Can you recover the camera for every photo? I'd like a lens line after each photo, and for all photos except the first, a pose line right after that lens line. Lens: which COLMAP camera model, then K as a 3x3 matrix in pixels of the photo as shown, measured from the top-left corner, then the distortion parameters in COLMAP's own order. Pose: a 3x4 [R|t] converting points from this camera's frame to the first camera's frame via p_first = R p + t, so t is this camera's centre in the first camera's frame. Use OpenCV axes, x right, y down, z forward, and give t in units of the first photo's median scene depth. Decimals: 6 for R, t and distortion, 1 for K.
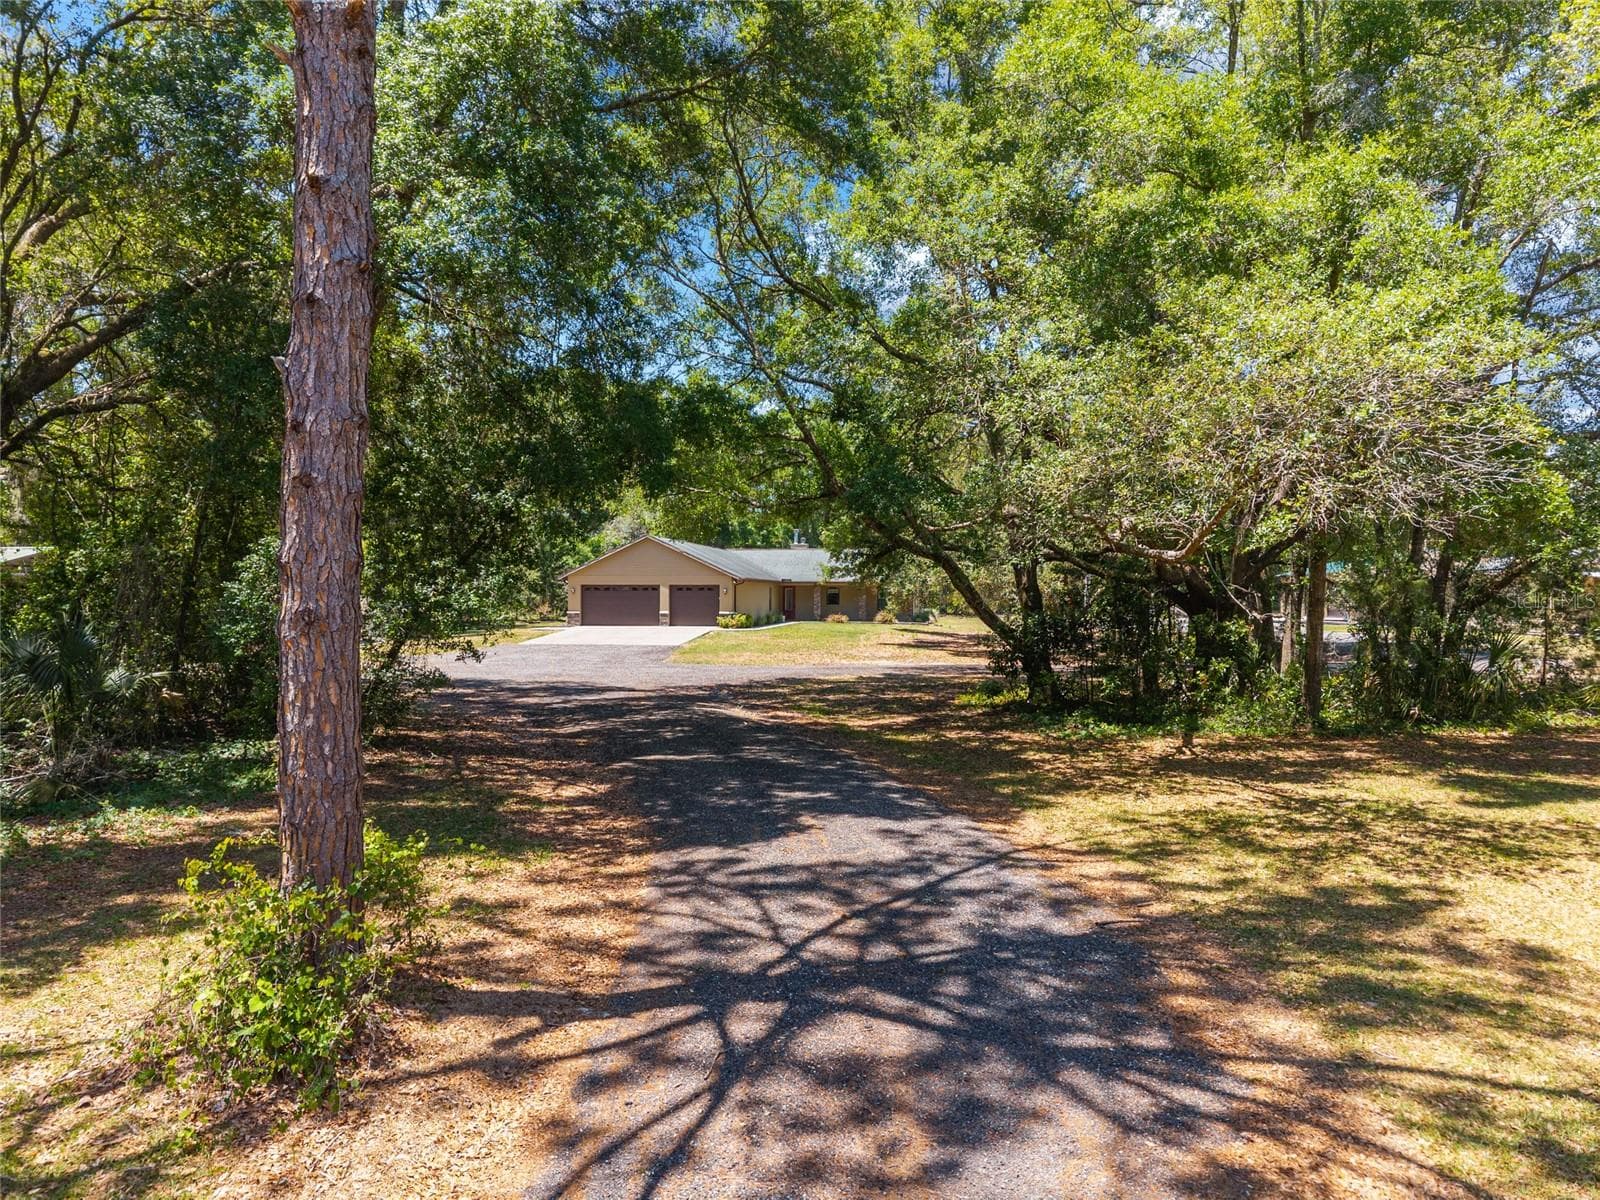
lens RADIAL K [[1080.7, 0, 800.3], [0, 1080.7, 598.8], [0, 0, 1]] dist [-0.005330, 0.000323]
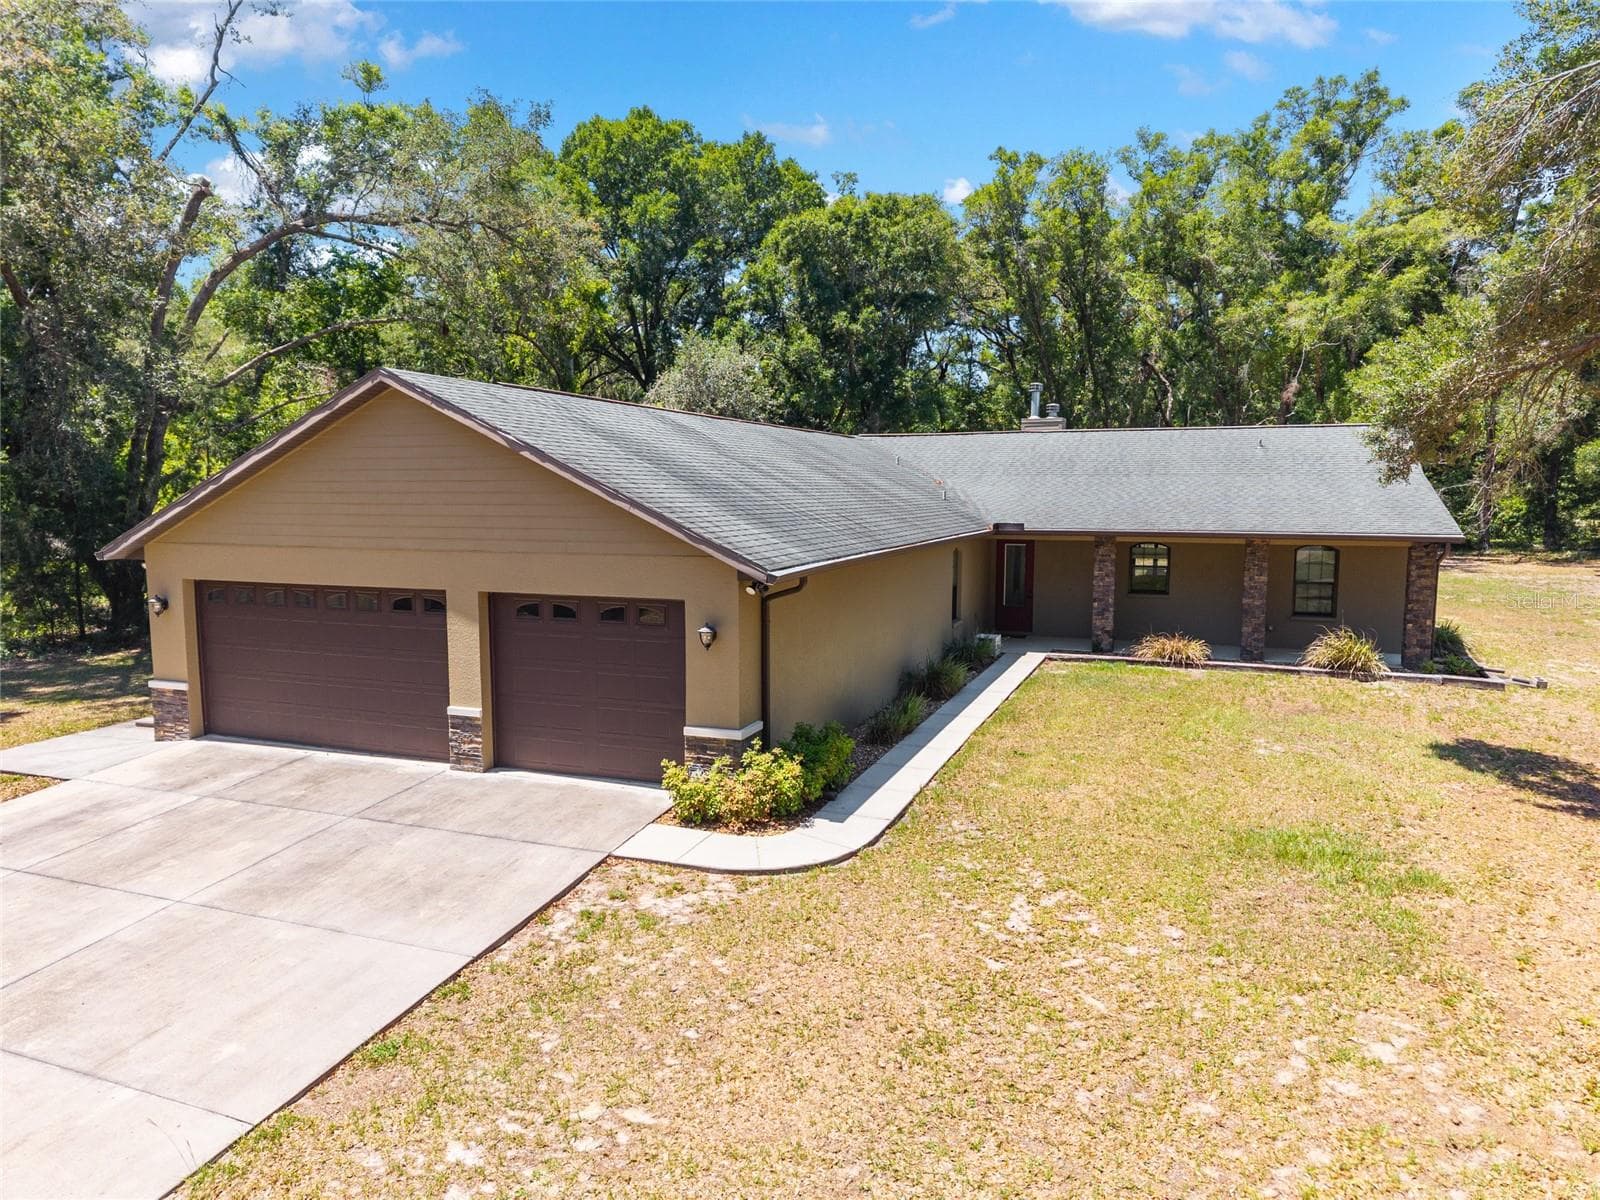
lens RADIAL K [[1080.7, 0, 789.5], [0, 1080.7, 604.1], [0, 0, 1]] dist [-0.005330, 0.000323]
pose [[0.978832, 0.017480, -0.203920, -0.012504], [0.004925, 0.994046, 0.108850, -0.034661], [0.204608, -0.107550, 0.972917, 0.792643]]
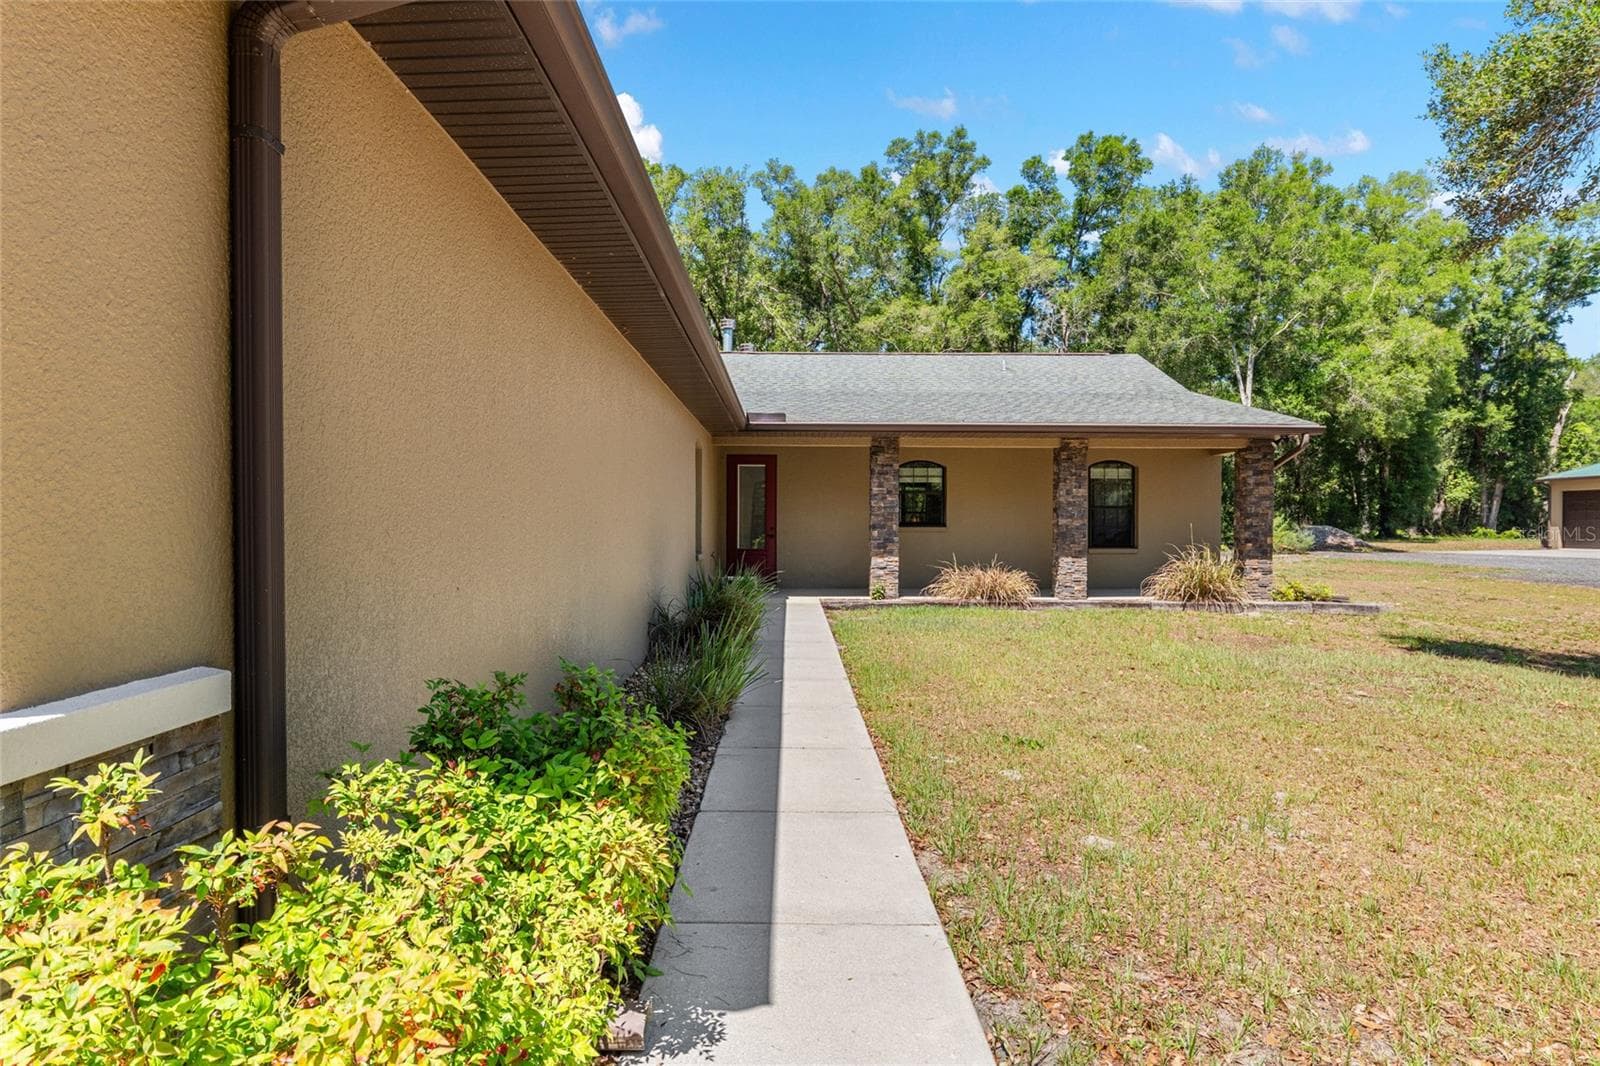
lens RADIAL K [[907.5, 0, 792.7], [0, 907.5, 542.6], [0, 0, 1]] dist [-0.005851, -0.000903]
pose [[0.984066, -0.008140, 0.177616, -0.046972], [0.005679, 0.999881, 0.014357, 0.006761], [-0.177711, -0.013120, 0.983995, 0.961897]]
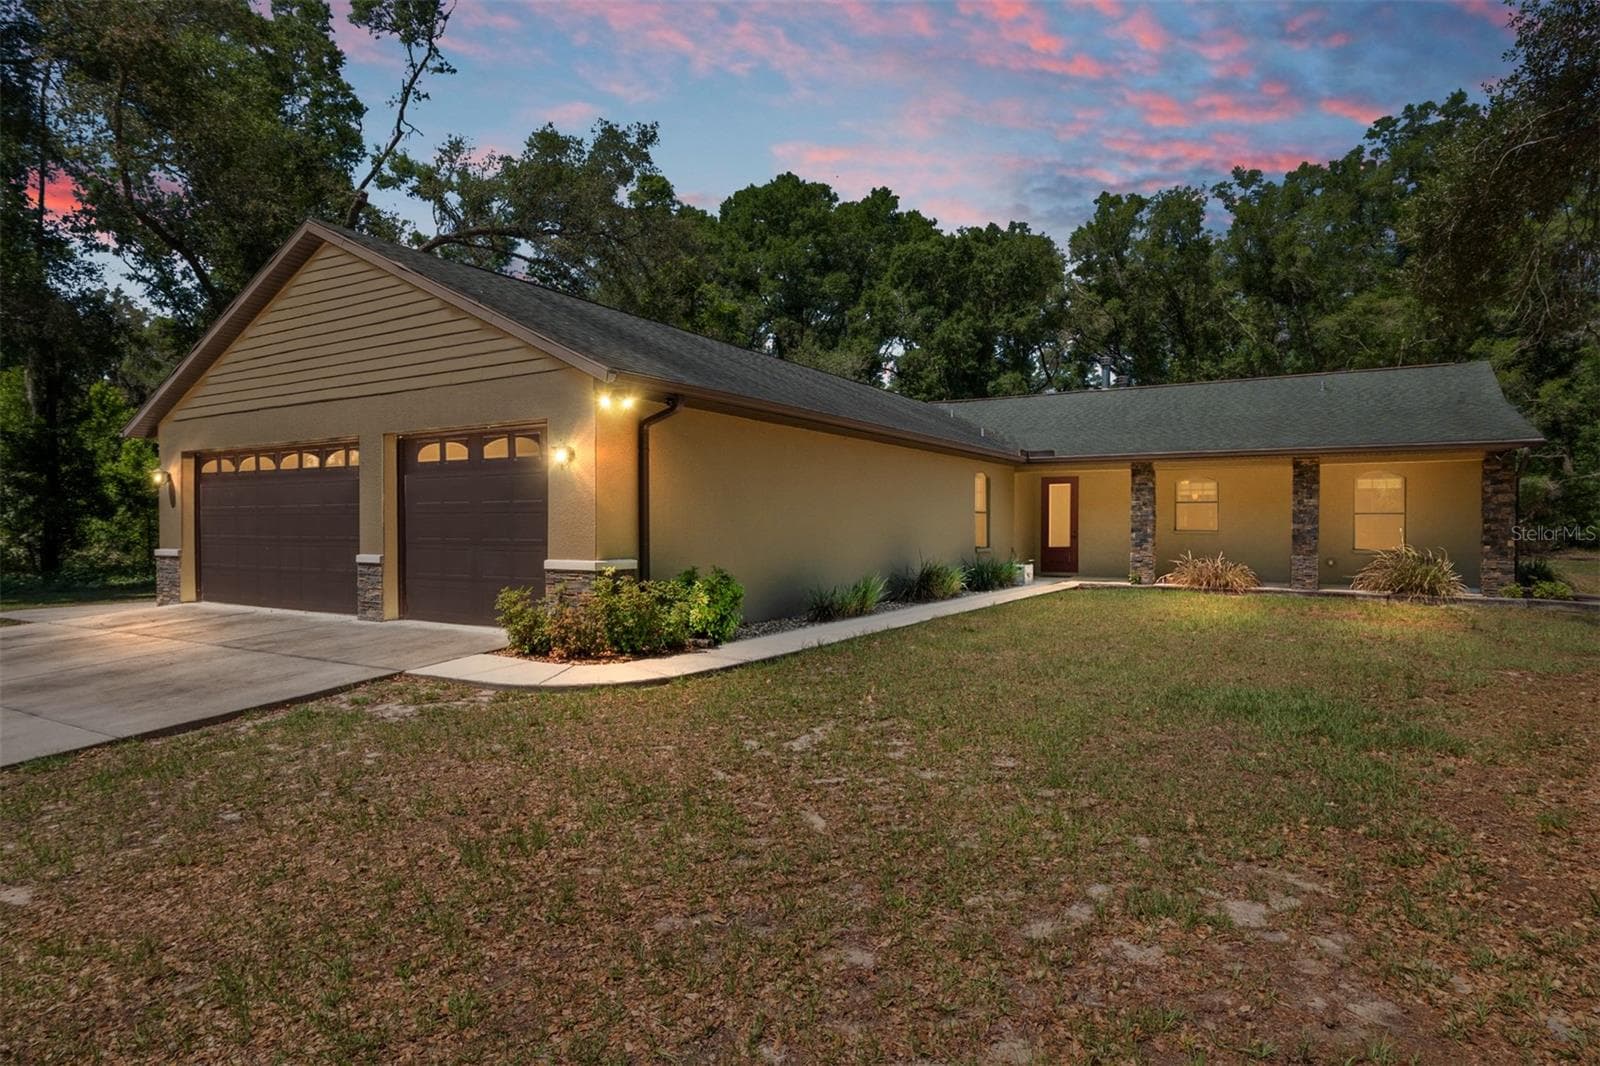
lens RADIAL K [[907.5, 0, 808.9], [0, 907.5, 530.7], [0, 0, 1]] dist [-0.005851, -0.000903]
pose [[0.929086, -0.003074, -0.369850, 0.027493], [0.002280, 0.999994, -0.002584, 0.006888], [0.369856, 0.001557, 0.929088, 0.857208]]
